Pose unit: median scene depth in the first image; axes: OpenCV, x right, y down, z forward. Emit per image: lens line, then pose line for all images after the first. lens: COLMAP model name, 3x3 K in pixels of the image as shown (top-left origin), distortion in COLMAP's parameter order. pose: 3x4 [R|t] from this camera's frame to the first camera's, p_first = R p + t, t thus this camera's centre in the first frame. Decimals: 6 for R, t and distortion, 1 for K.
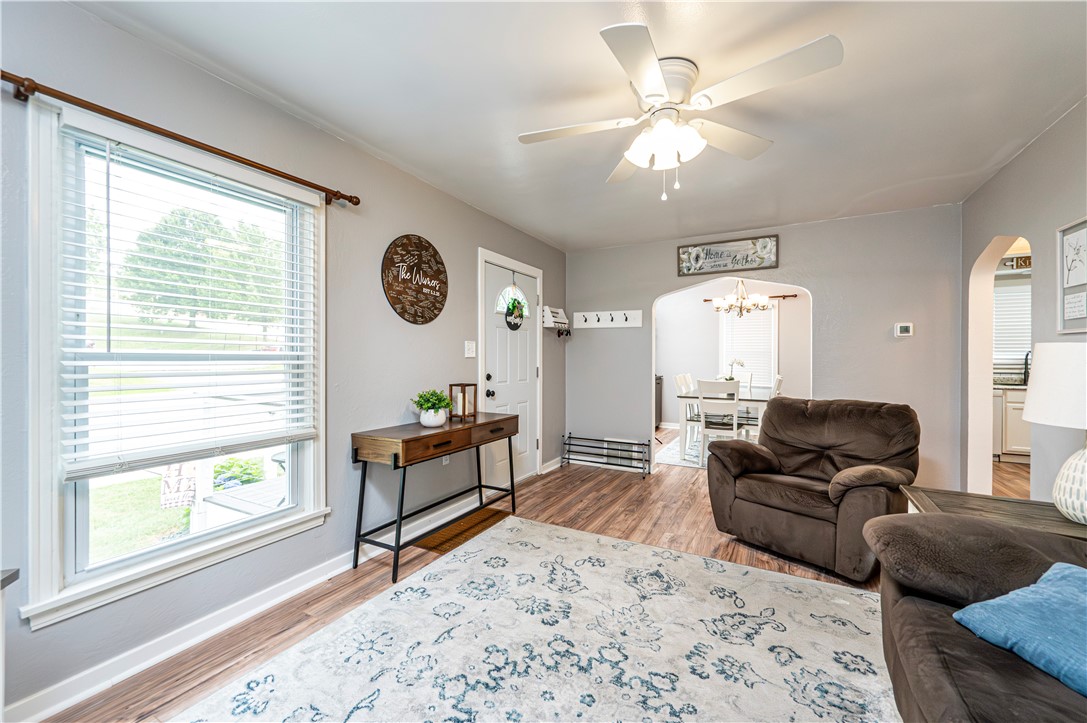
lens RADIAL K [[440.0, 0, 546.0], [0, 440.0, 348.3], [0, 0, 1]] dist [-0.001672, -0.000110]
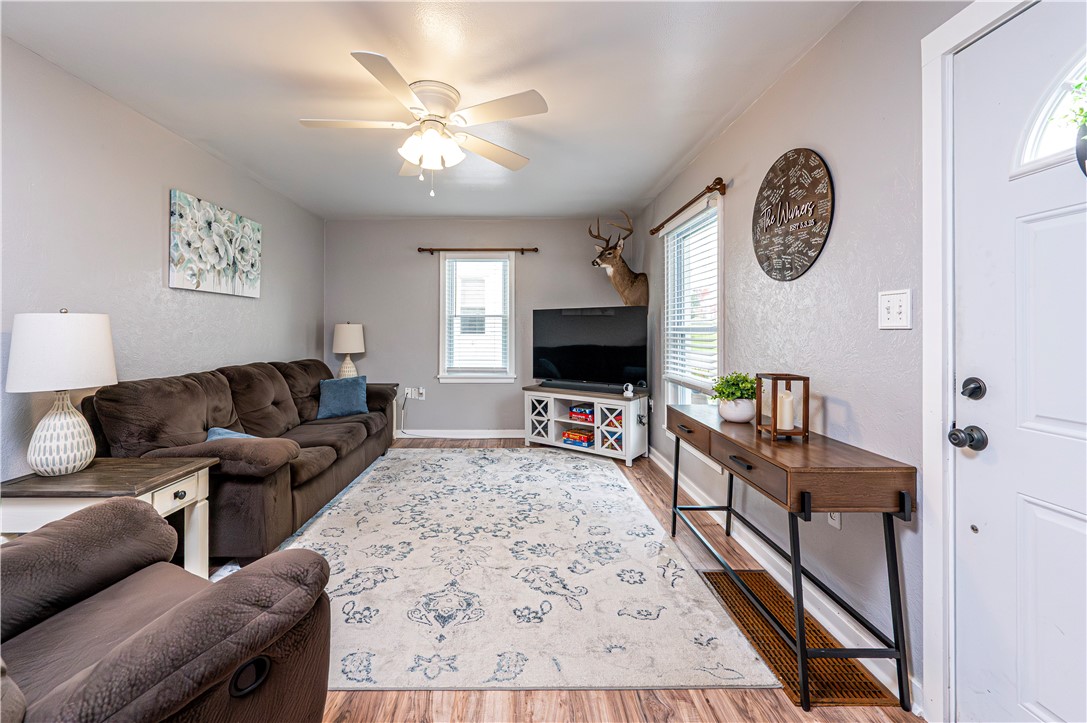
lens RADIAL K [[440.1, 0, 510.6], [0, 440.1, 327.4], [0, 0, 1]] dist [-0.000282, -0.000062]
pose [[-0.889121, -0.006585, -0.457625, 0.512844], [0.005032, 0.999695, -0.024162, 0.039486], [0.457644, -0.023786, -0.888817, 1.785936]]
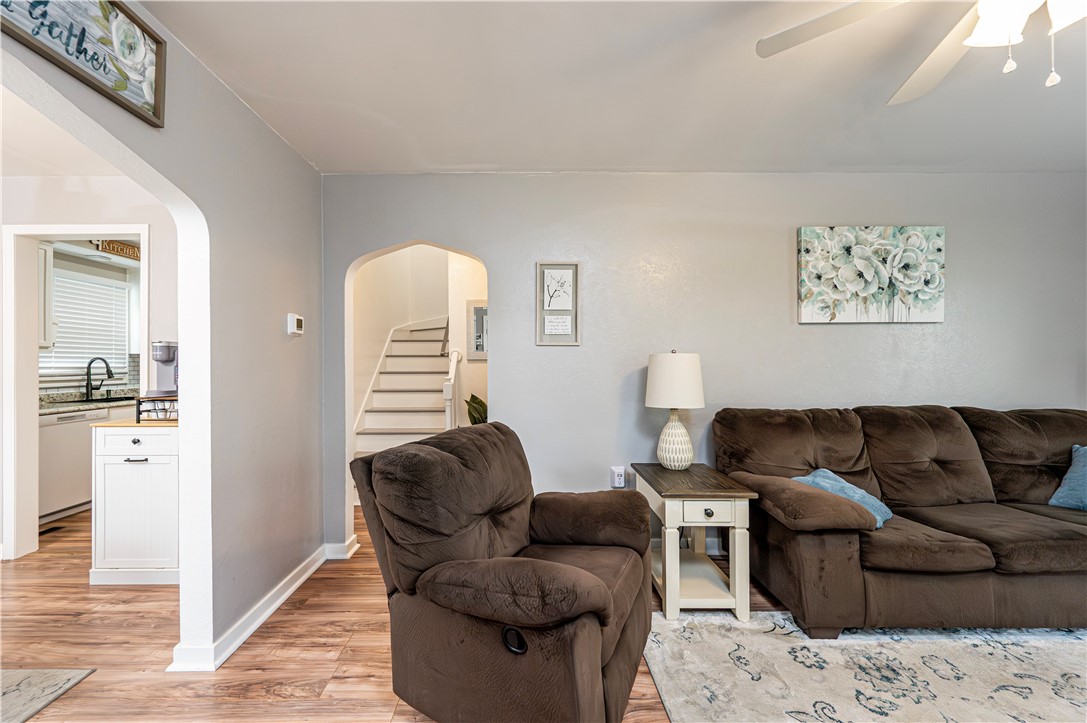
lens RADIAL K [[431.0, 0, 530.3], [0, 431.0, 361.5], [0, 0, 1]] dist [-0.001174, -0.000099]
pose [[-0.480745, 0.004786, 0.876847, 0.090627], [-0.012632, 0.999844, -0.012383, 0.029335], [-0.876770, -0.017029, -0.480609, 1.542528]]
